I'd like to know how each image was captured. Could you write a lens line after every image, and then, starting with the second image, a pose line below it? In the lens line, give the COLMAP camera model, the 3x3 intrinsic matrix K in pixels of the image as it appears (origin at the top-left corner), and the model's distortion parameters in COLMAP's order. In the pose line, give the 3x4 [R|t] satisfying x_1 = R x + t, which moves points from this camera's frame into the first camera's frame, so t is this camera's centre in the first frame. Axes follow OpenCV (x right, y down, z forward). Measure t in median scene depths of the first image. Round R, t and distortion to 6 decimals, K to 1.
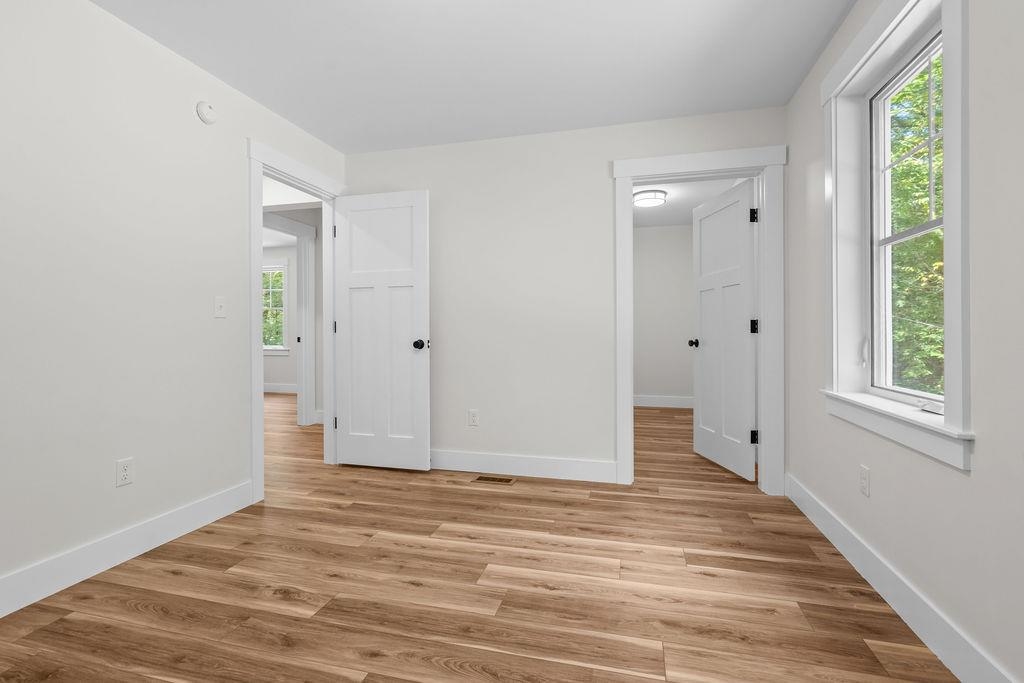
lens RADIAL K [[468.6, 0, 517.3], [0, 468.6, 336.6], [0, 0, 1]] dist [-0.002302, -0.000282]
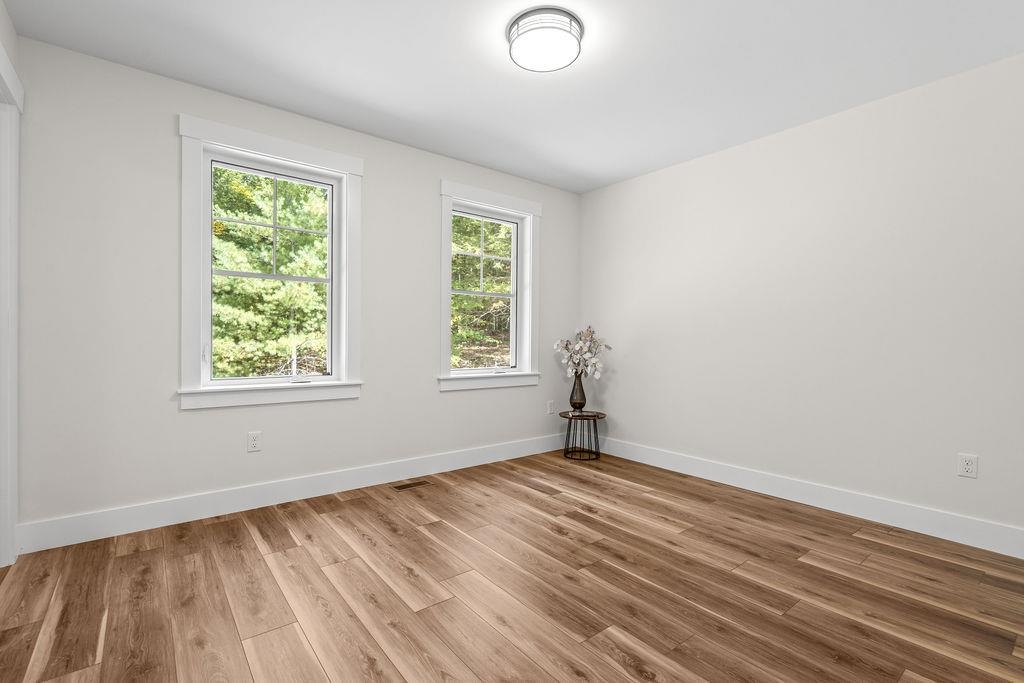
lens RADIAL K [[468.6, 0, 514.4], [0, 468.6, 339.9], [0, 0, 1]] dist [-0.002302, -0.000282]
pose [[-0.798753, -0.003166, 0.601651, -0.828649], [0.000380, 0.999983, 0.005767, -0.013732], [-0.601659, 0.004835, -0.798738, 1.820291]]
